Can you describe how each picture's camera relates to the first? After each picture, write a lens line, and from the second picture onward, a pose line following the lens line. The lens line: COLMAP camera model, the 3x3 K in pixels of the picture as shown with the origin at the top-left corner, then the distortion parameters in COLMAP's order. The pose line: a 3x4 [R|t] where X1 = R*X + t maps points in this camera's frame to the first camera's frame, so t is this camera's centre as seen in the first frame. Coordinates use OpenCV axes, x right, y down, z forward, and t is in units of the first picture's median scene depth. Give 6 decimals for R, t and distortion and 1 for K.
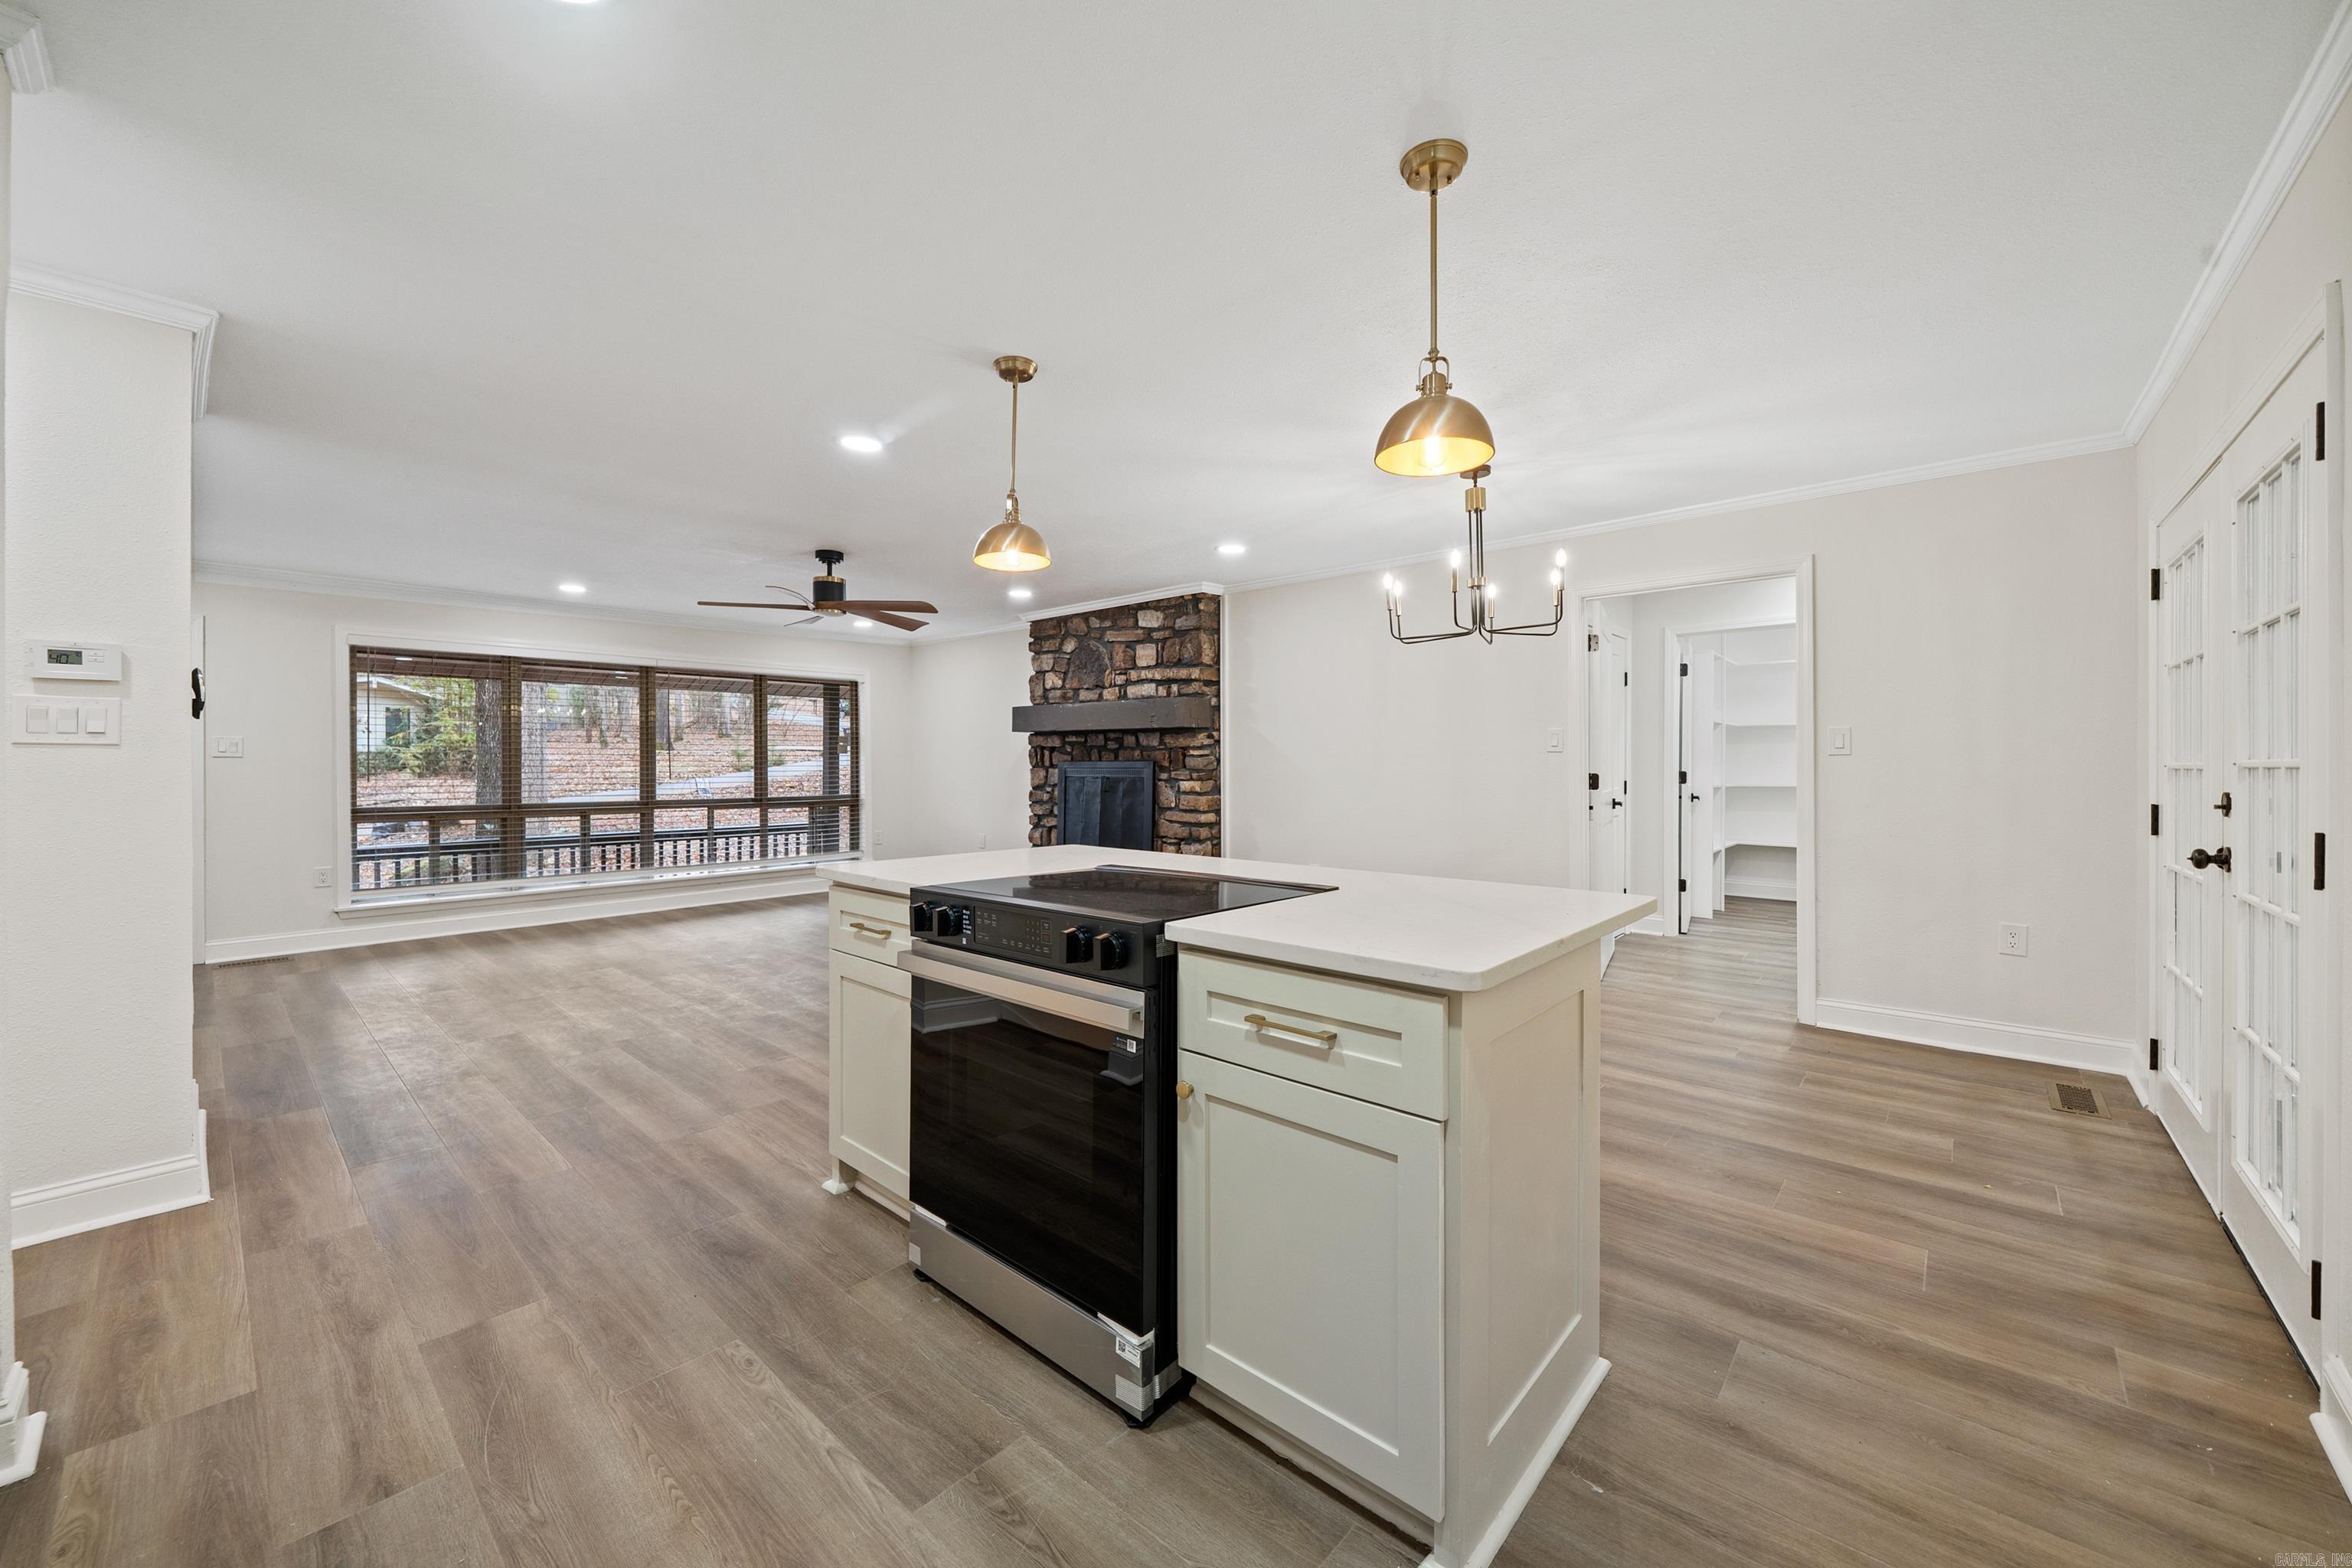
lens RADIAL K [[844.8, 0, 1172.1], [0, 844.8, 772.8], [0, 0, 1]] dist [-0.001269, -0.000064]
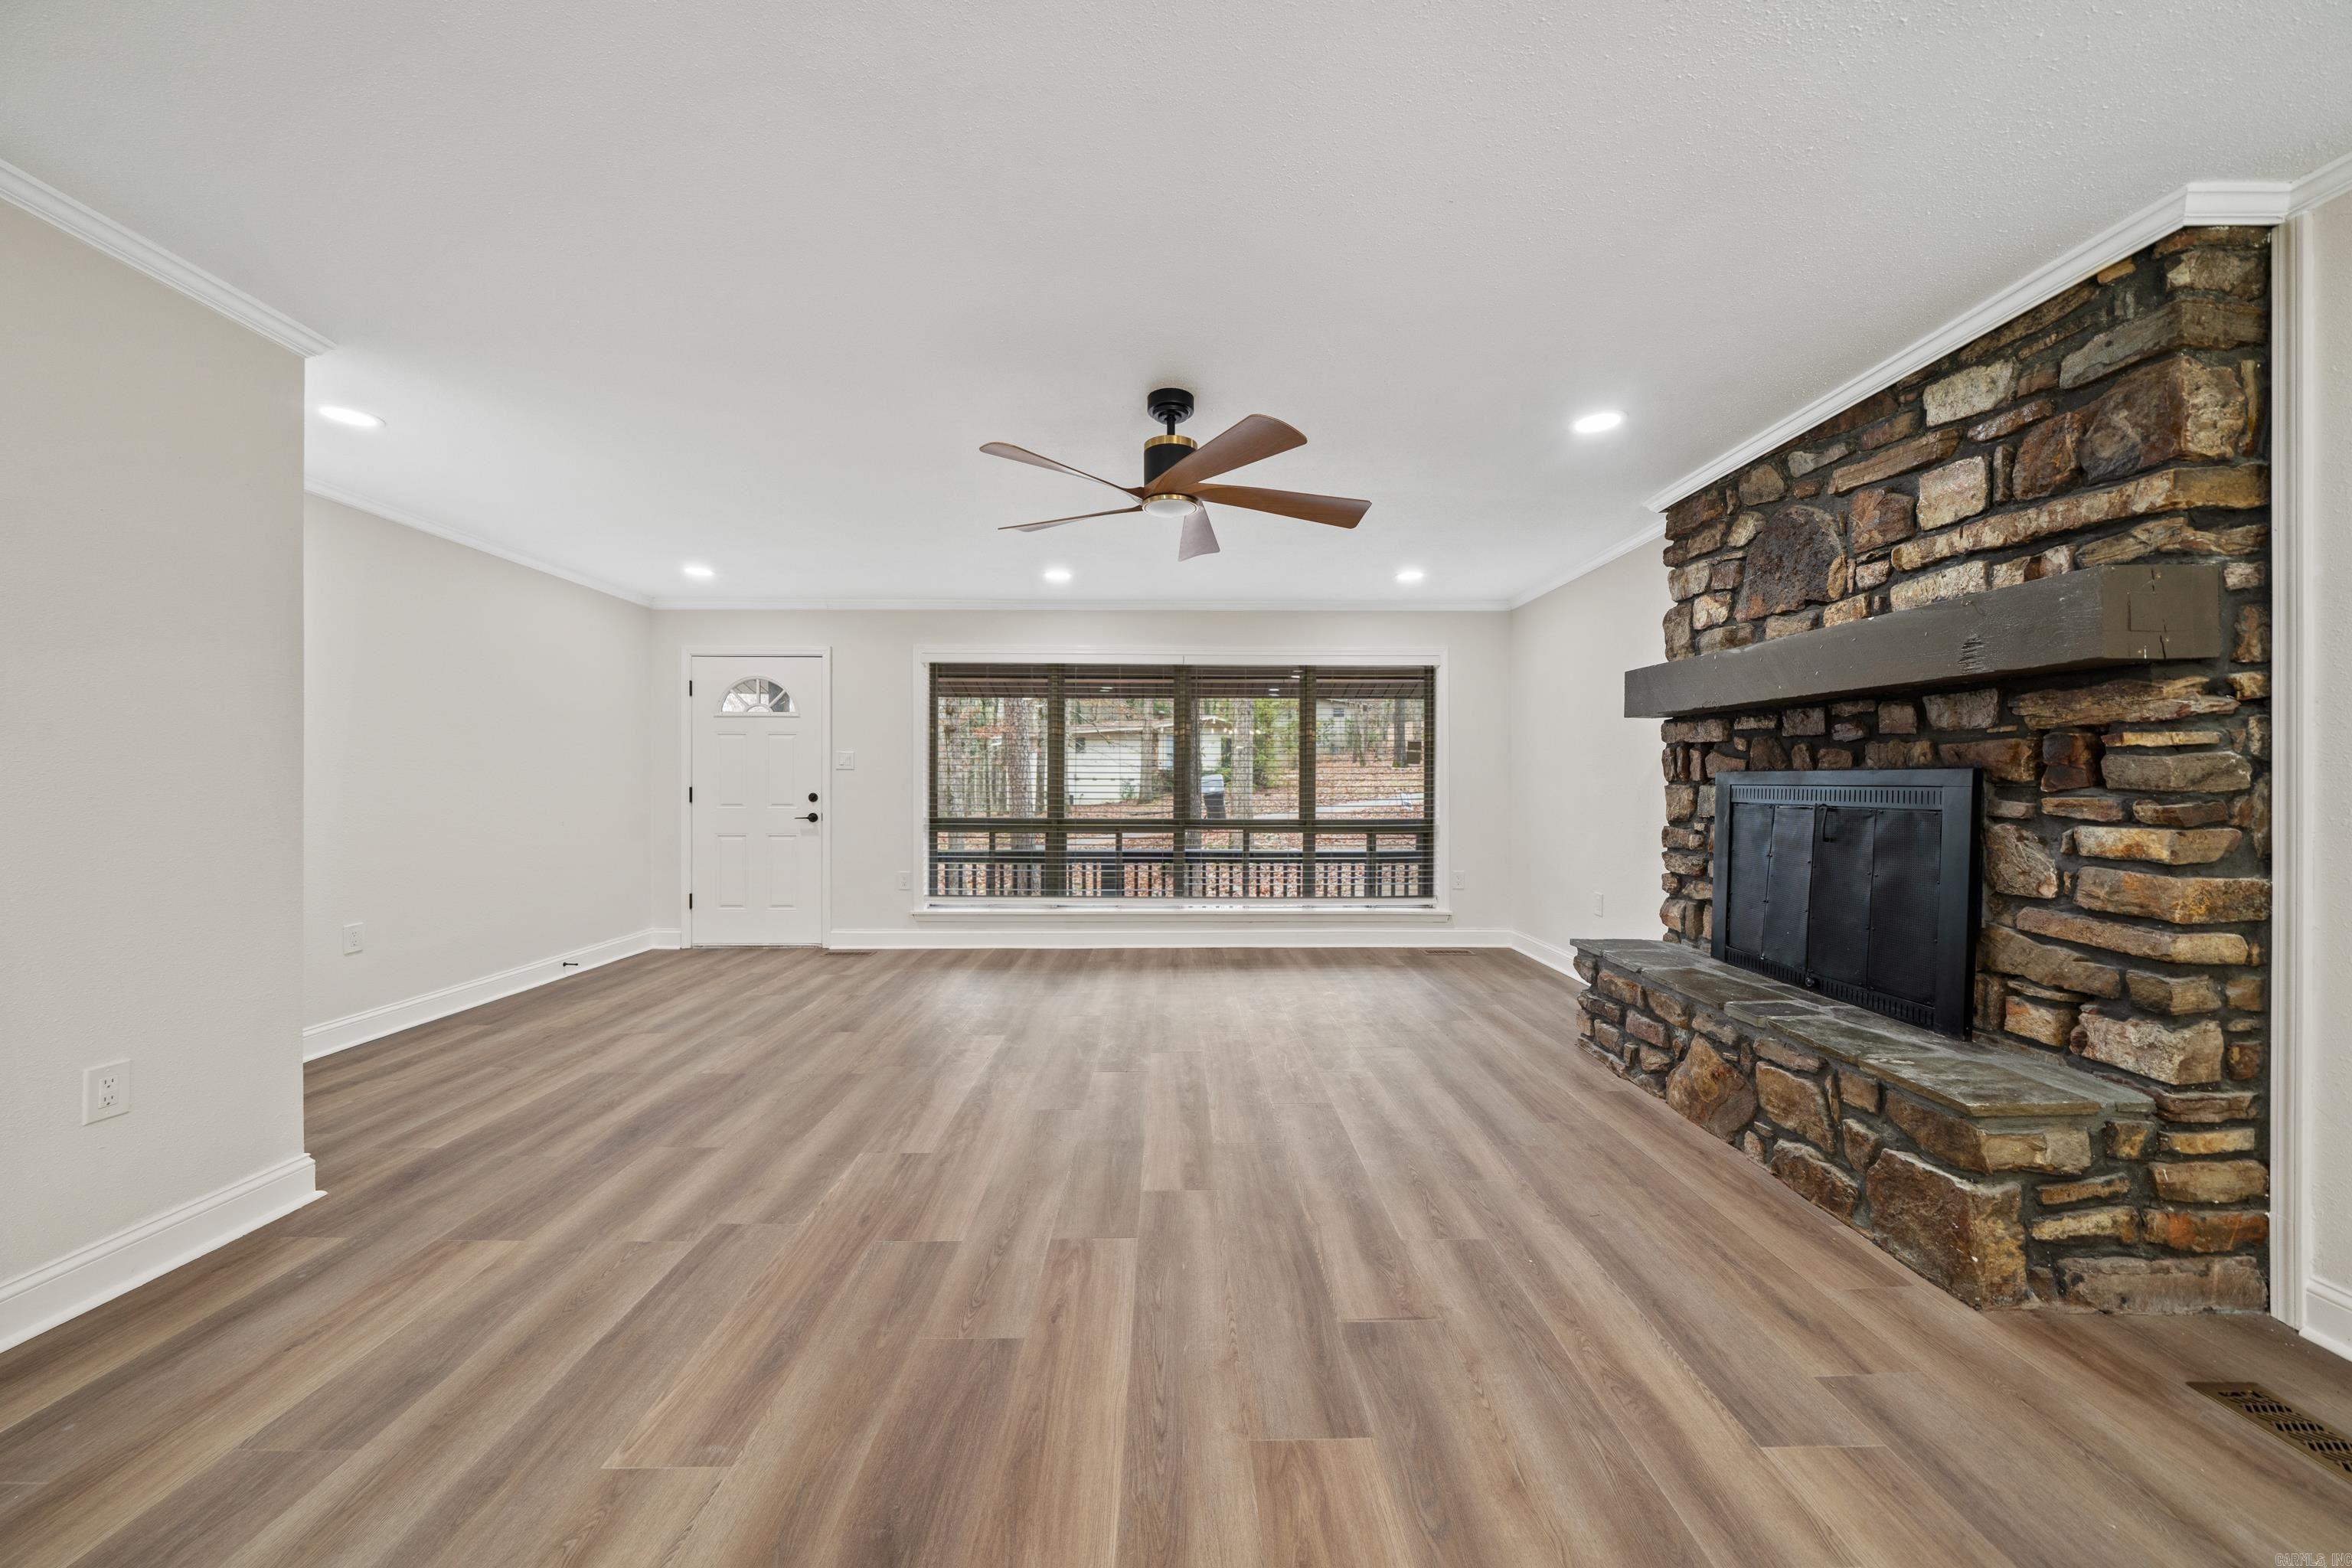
lens RADIAL K [[806.3, 0, 1176.0], [0, 806.3, 784.0], [0, 0, 1]] dist [-0.008248, 0.000000]
pose [[0.661517, 0.006166, -0.749905, 0.009064], [-0.010623, 0.999943, -0.001150, -0.002433], [0.749855, 0.008727, 0.661545, 0.484722]]
